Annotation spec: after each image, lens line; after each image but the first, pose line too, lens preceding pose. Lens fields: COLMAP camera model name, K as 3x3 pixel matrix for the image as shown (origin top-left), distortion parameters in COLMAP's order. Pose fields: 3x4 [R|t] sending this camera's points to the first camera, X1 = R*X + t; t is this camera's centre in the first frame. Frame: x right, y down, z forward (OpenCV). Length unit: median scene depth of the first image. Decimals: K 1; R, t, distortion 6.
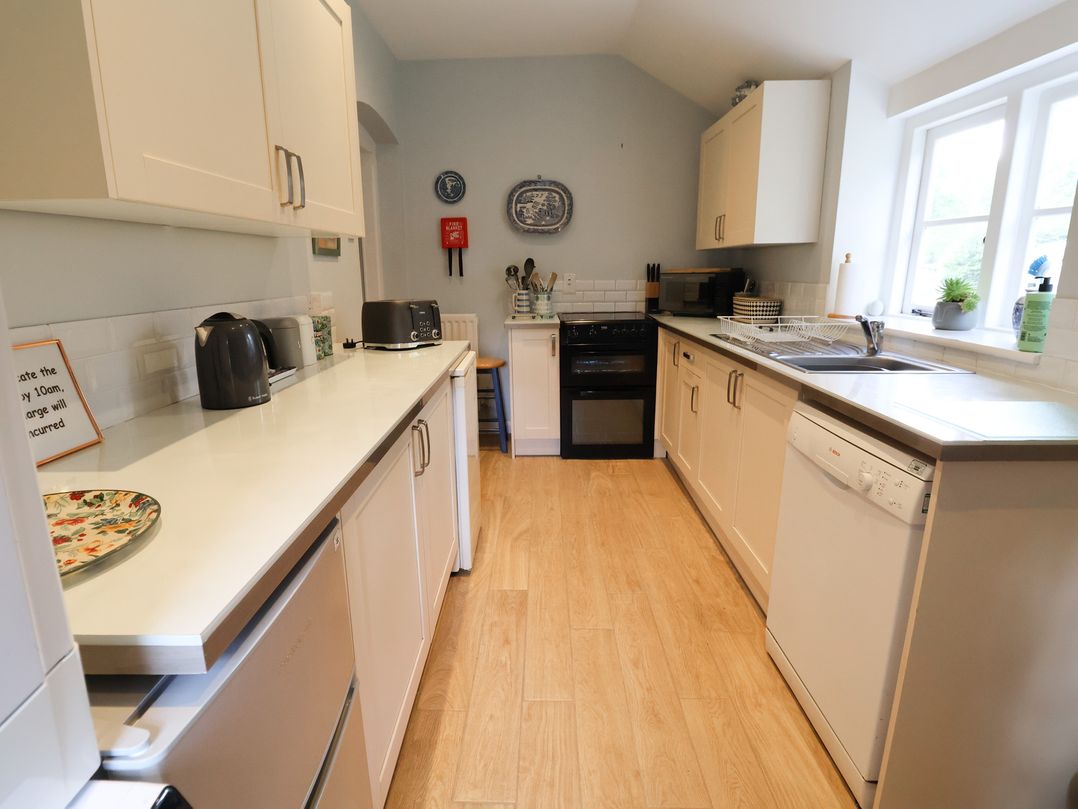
lens RADIAL K [[563.3, 0, 534.3], [0, 563.3, 402.7], [0, 0, 1]] dist [0.004513, -0.017650]
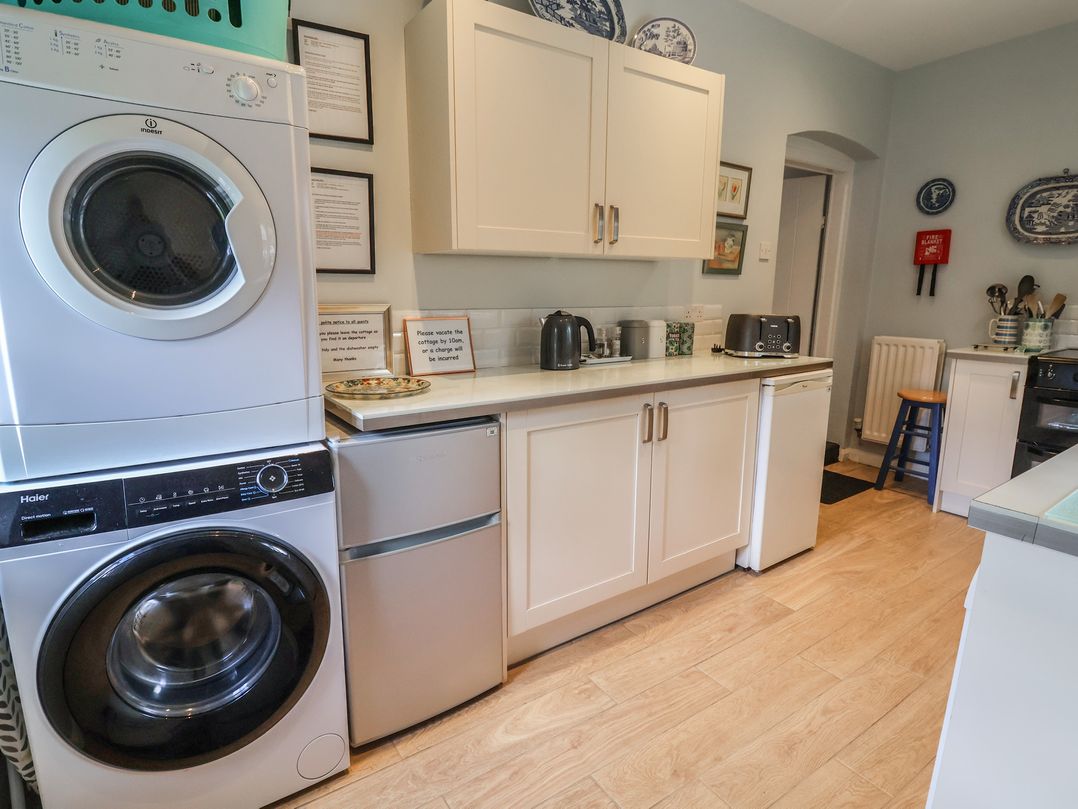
lens RADIAL K [[569.1, 0, 532.3], [0, 569.1, 402.5], [0, 0, 1]] dist [0.006634, -0.015821]
pose [[0.568026, 0.170624, -0.805130, 0.392039], [-0.198133, 0.977852, 0.067443, 0.001246], [0.798805, 0.121213, 0.589252, 0.005188]]
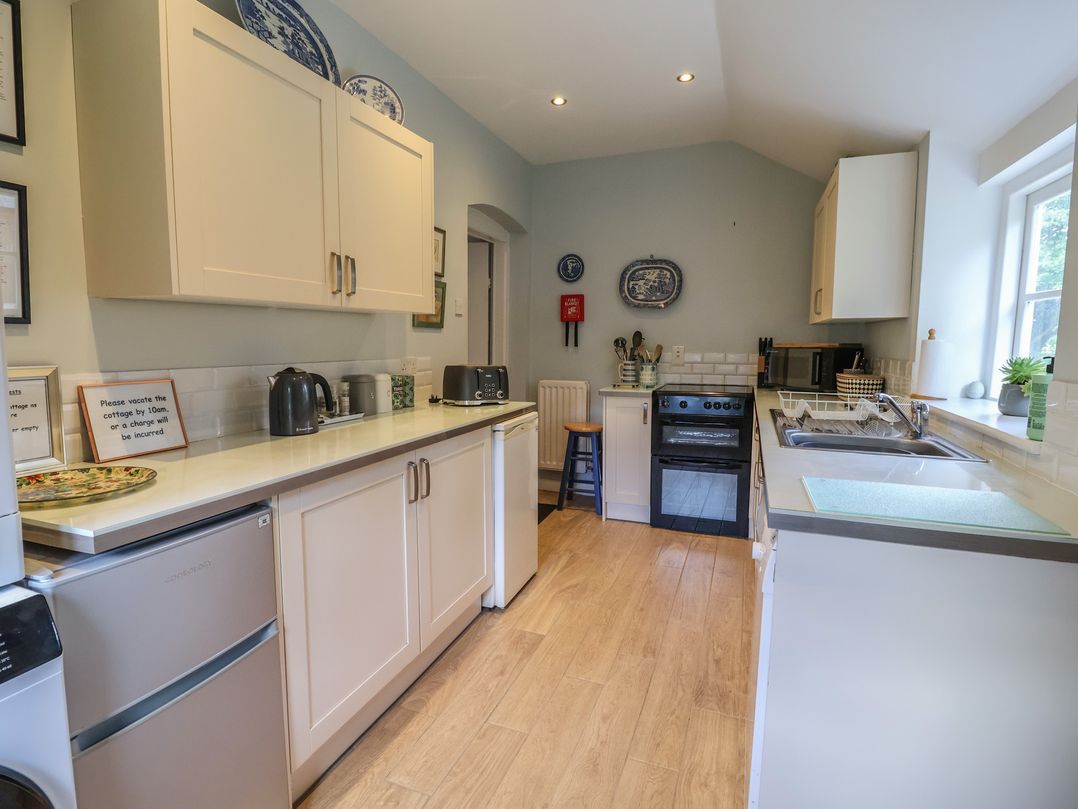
lens RADIAL K [[569.1, 0, 532.3], [0, 569.1, 402.5], [0, 0, 1]] dist [0.006634, -0.015821]
pose [[0.938516, 0.051954, -0.341304, 0.261604], [-0.093506, 0.989913, -0.106436, 0.011202], [0.332332, 0.131806, 0.933907, -0.061544]]
